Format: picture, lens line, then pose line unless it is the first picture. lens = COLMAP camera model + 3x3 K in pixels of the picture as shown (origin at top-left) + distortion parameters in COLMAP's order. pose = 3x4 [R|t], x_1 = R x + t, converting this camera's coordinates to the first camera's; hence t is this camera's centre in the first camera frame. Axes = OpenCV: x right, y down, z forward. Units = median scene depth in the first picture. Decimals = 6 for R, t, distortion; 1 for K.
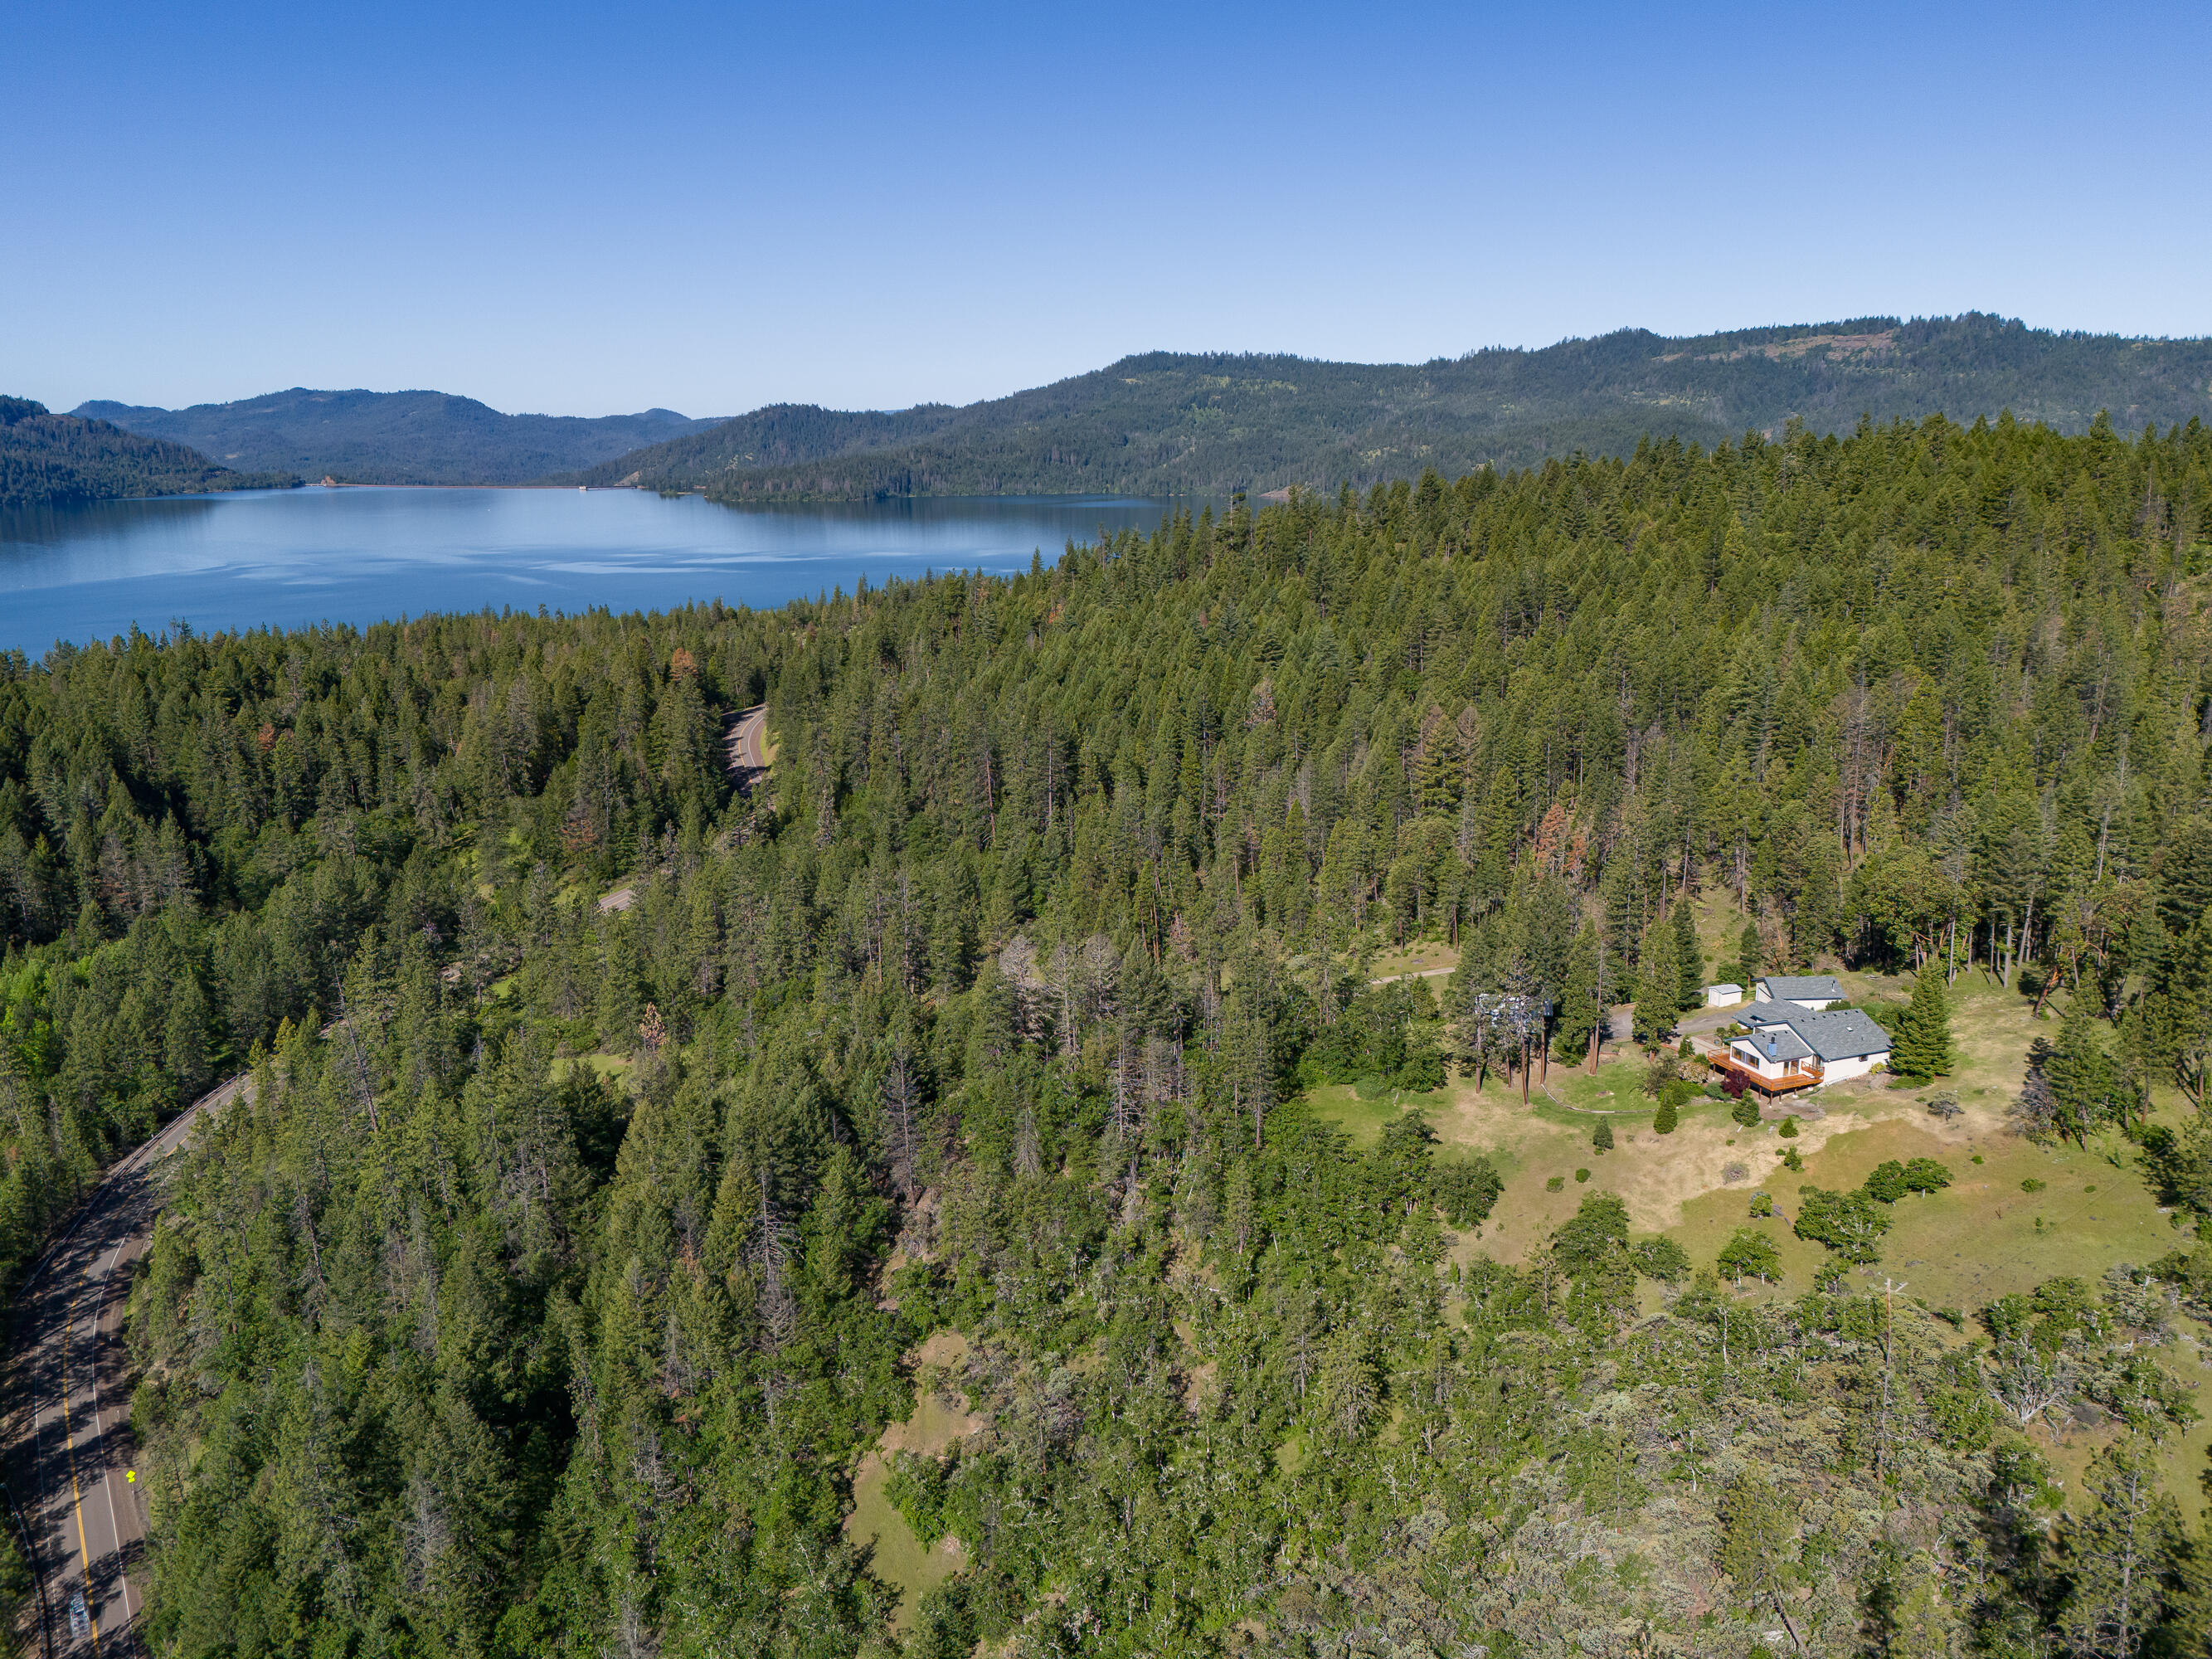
lens RADIAL K [[1503.7, 0, 1127.3], [0, 1503.7, 858.0], [0, 0, 1]] dist [-0.012828, 0.000441]
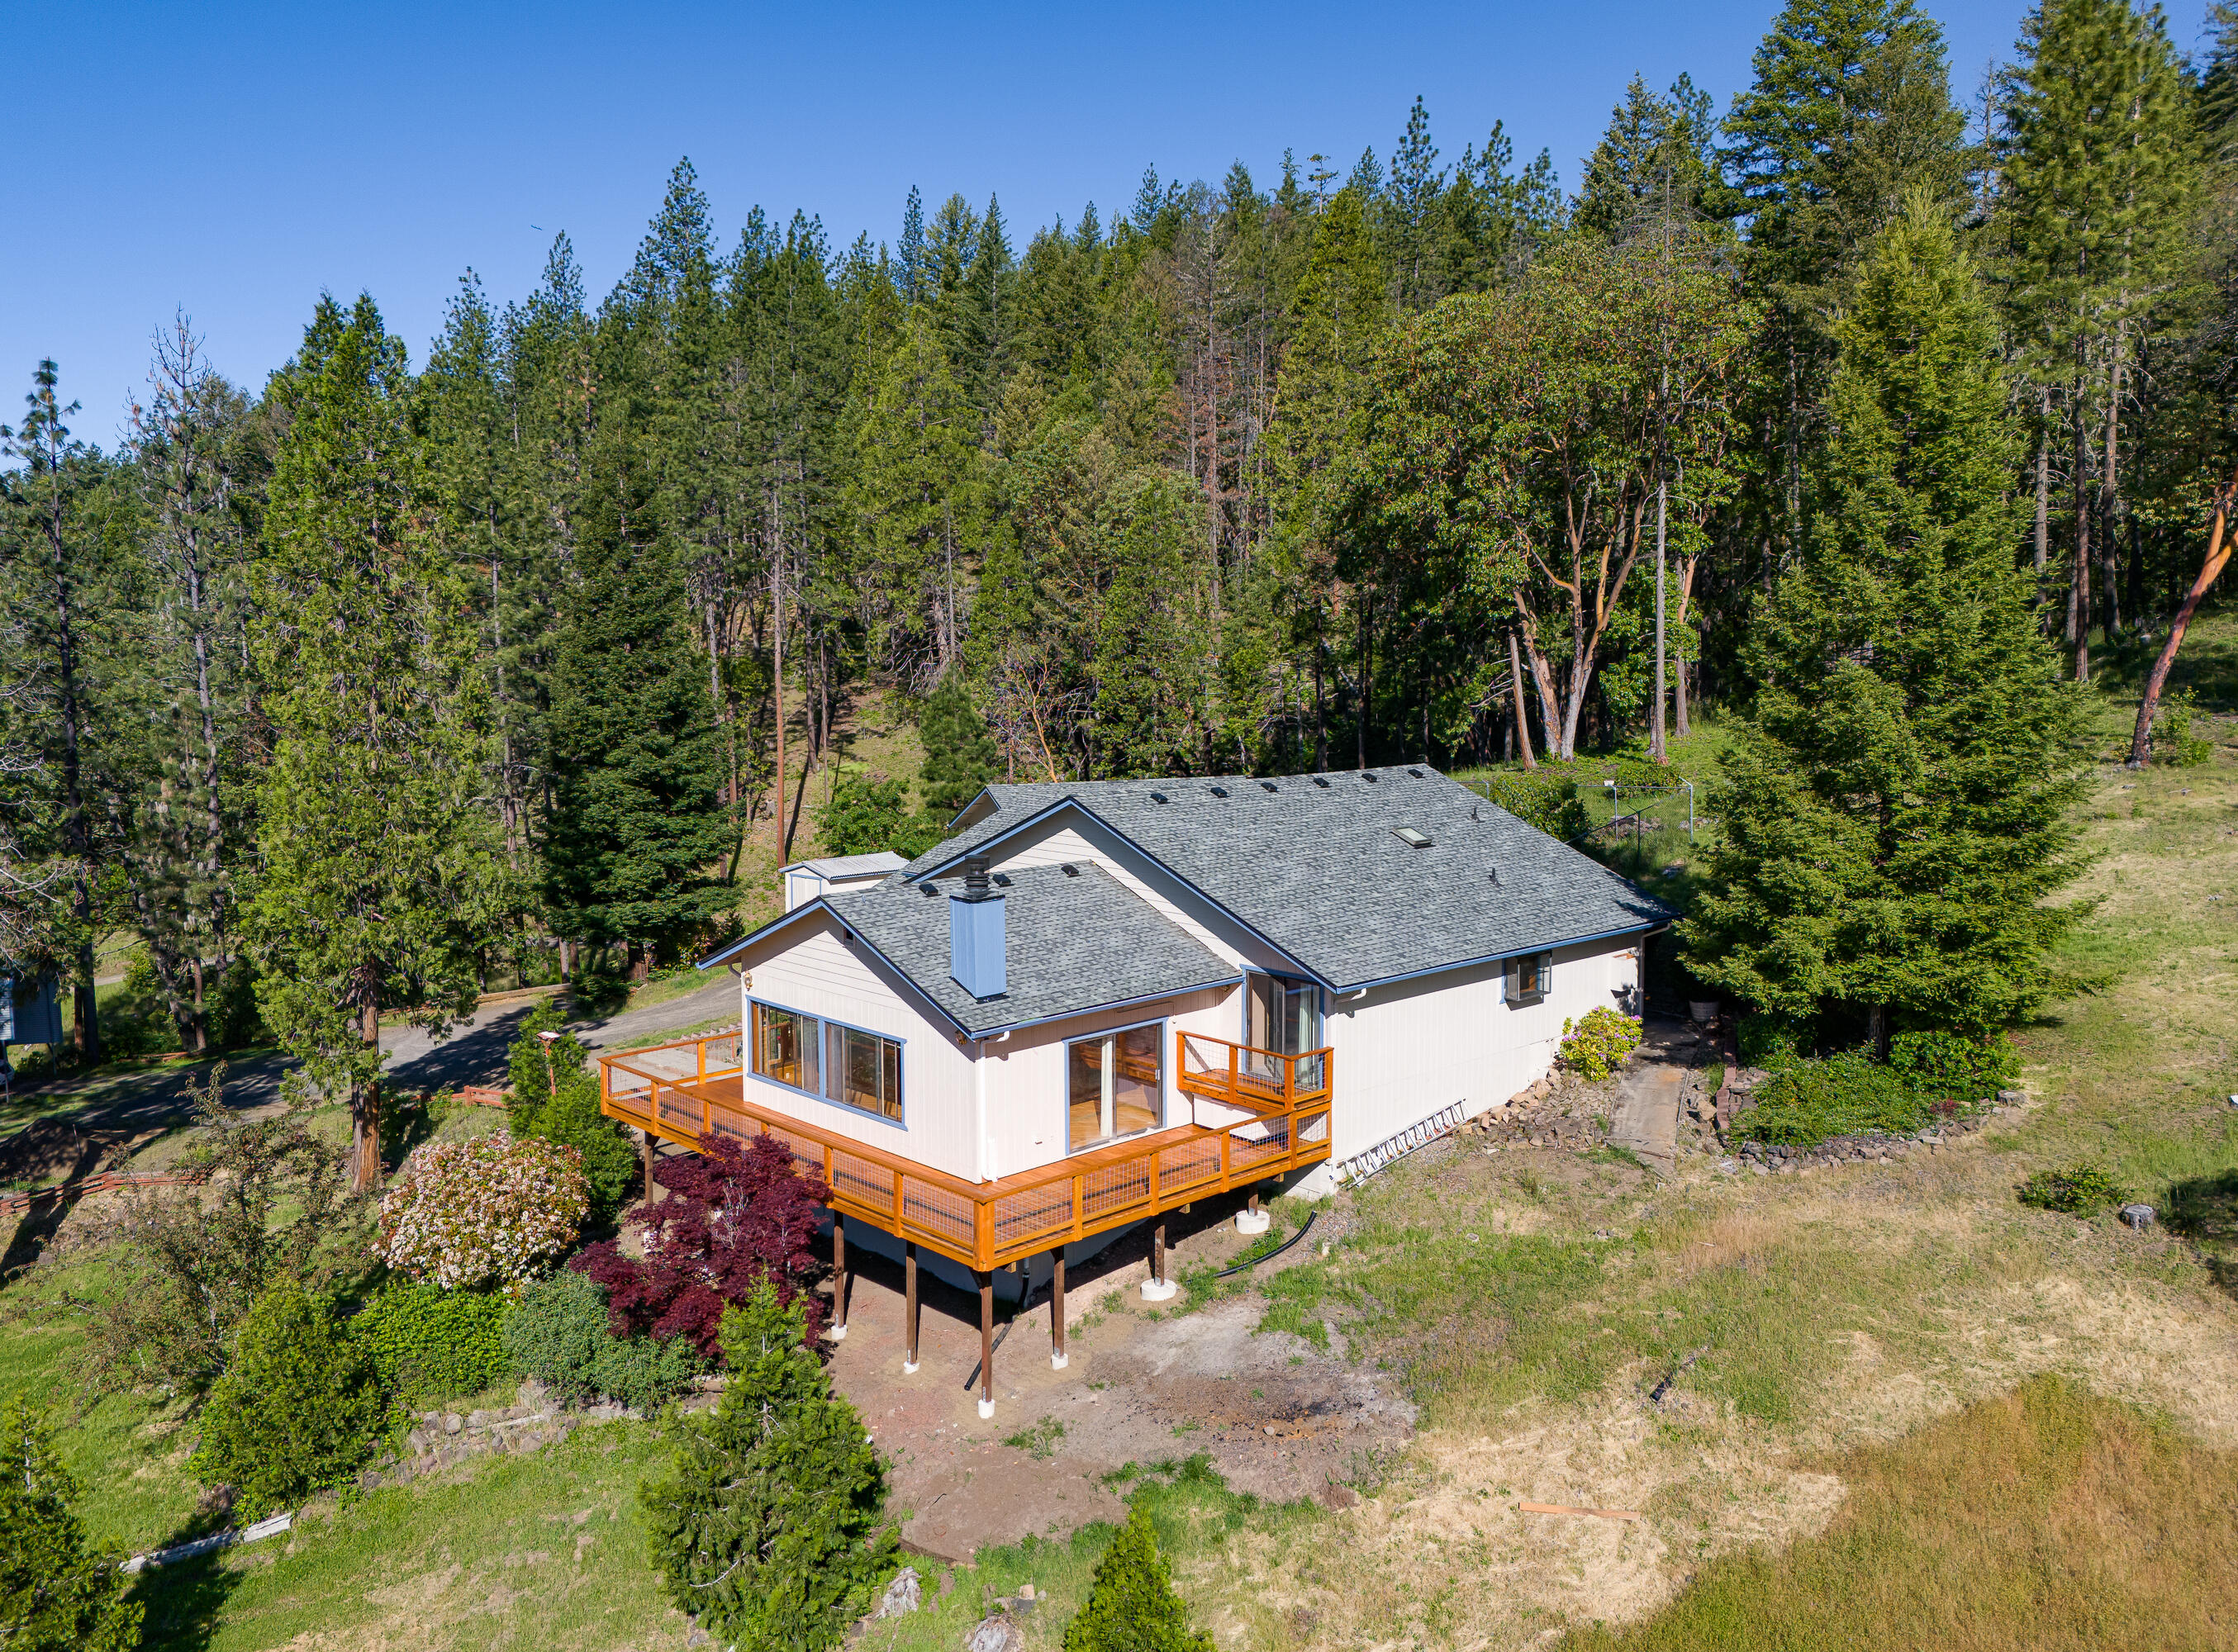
lens RADIAL K [[1764.5, 0, 1119.0], [0, 1764.5, 826.0], [0, 0, 1]] dist [0.022834, 0.000384]
pose [[0.906933, -0.028841, 0.420286, 0.289805], [0.075574, 0.992608, -0.094965, 0.101991], [-0.414440, 0.117890, 0.902409, 0.656597]]
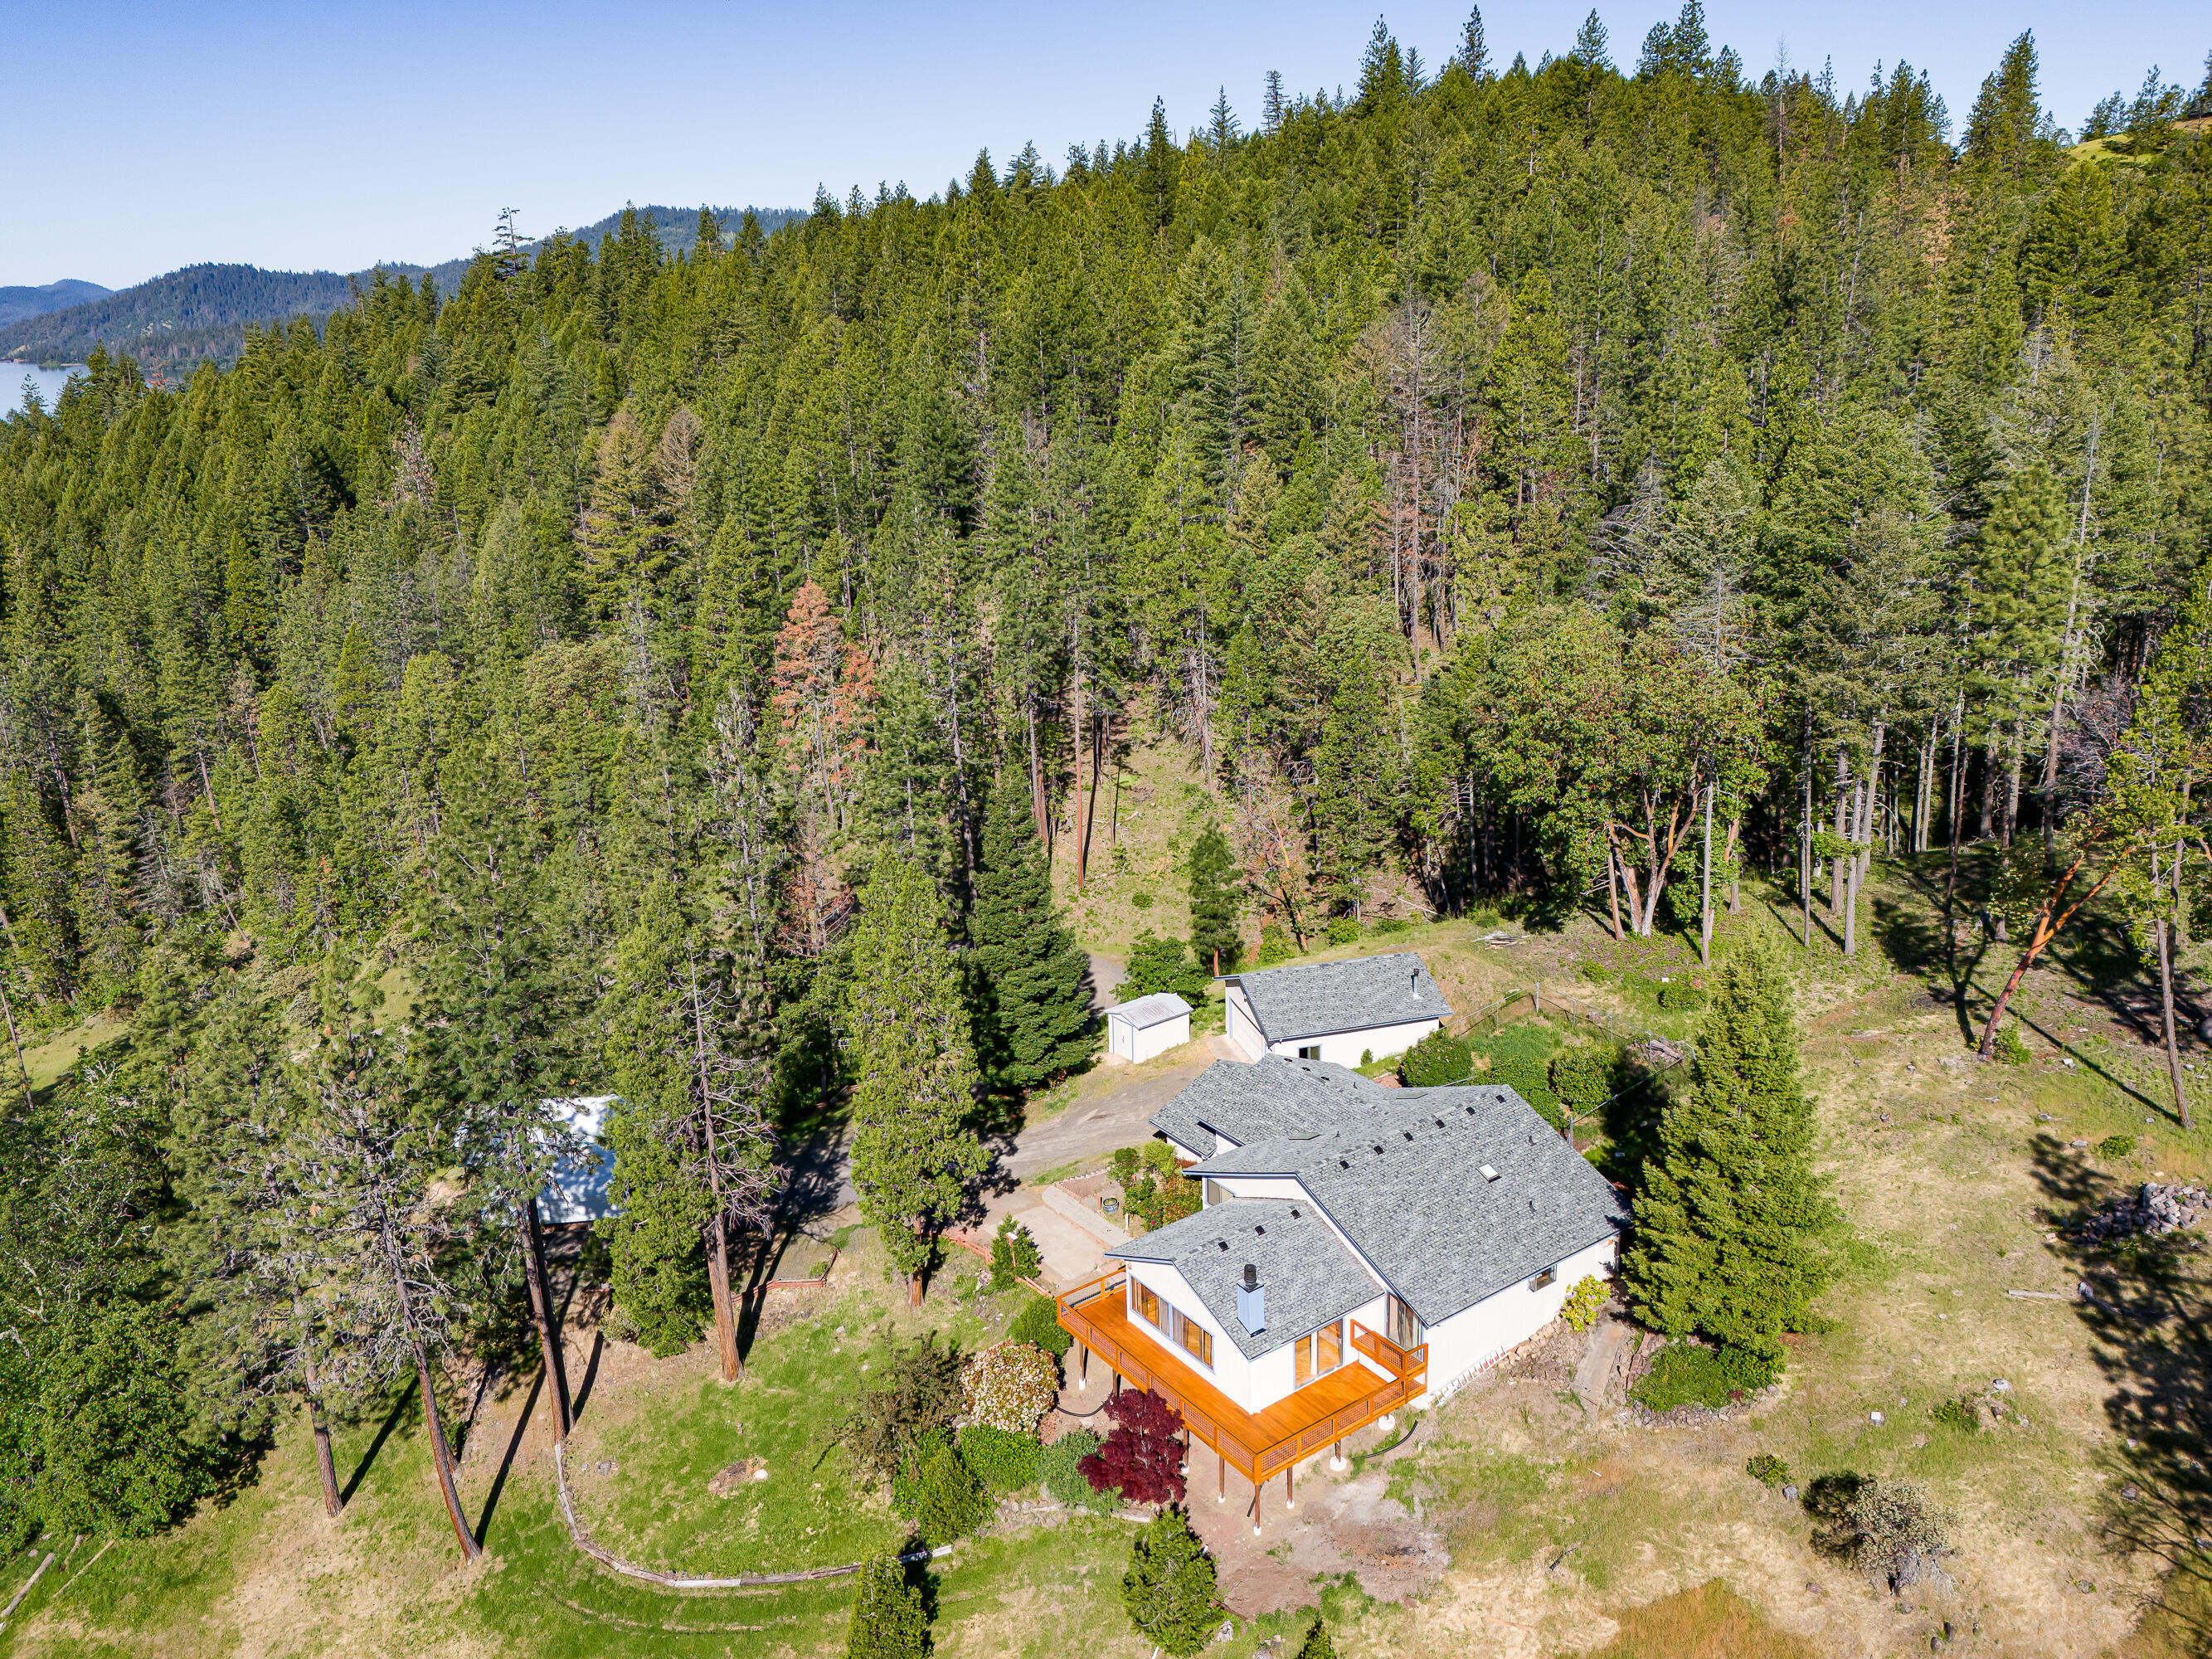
lens RADIAL K [[1679.3, 0, 1106.0], [0, 1679.3, 829.5], [0, 0, 1]] dist [0.003287, 0.000493]
pose [[0.956188, -0.094300, 0.277148, 0.251912], [0.079506, 0.994767, 0.064165, 0.013148], [-0.281749, -0.039318, 0.958682, 0.549639]]
